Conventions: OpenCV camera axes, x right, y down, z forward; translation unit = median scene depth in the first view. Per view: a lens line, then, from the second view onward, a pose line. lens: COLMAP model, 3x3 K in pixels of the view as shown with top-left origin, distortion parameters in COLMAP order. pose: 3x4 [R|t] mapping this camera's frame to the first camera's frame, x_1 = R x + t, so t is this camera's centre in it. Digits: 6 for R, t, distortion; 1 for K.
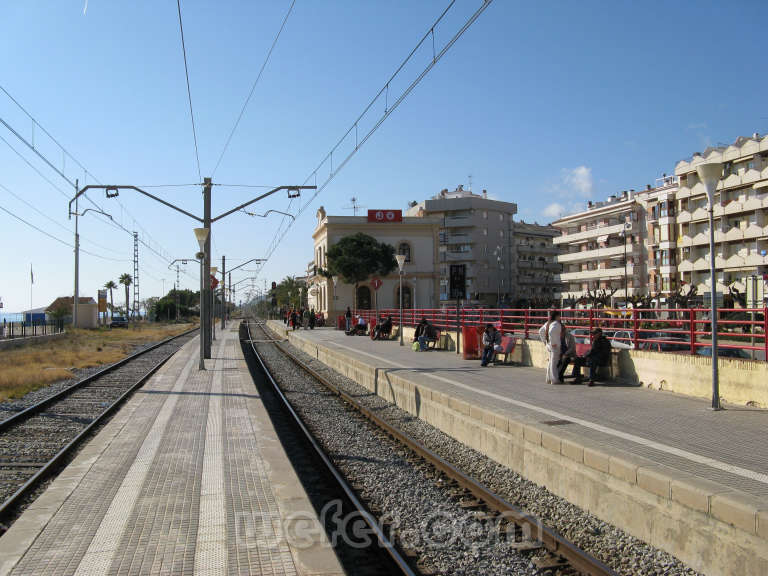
lens RADIAL K [[786.7, 0, 384.5], [0, 786.7, 290.8], [0, 0, 1]] dist [-0.143127, 0.000000]
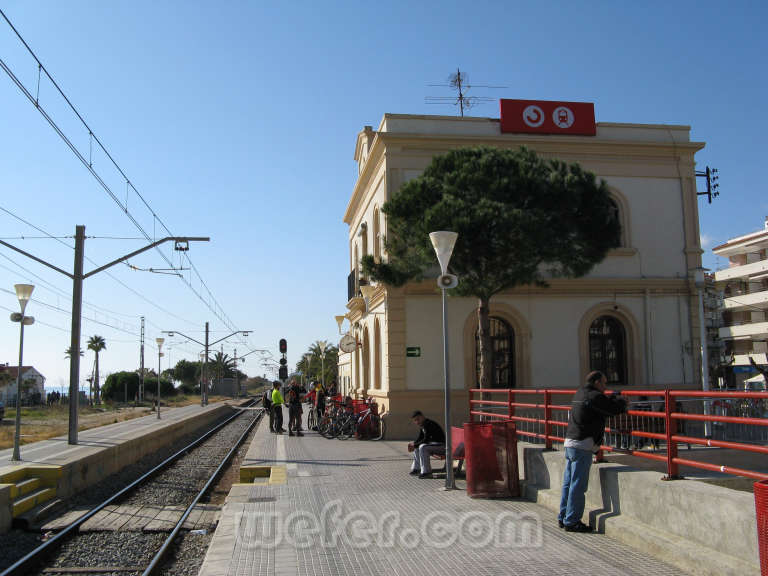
lens RADIAL K [[842.4, 0, 386.3], [0, 842.4, 285.6], [0, 0, 1]] dist [-0.114885, 0.000000]
pose [[0.998735, -0.009595, -0.049368, -0.054027], [0.004979, 0.995673, -0.092793, 0.013694], [0.050045, 0.092430, 0.994461, 0.627528]]
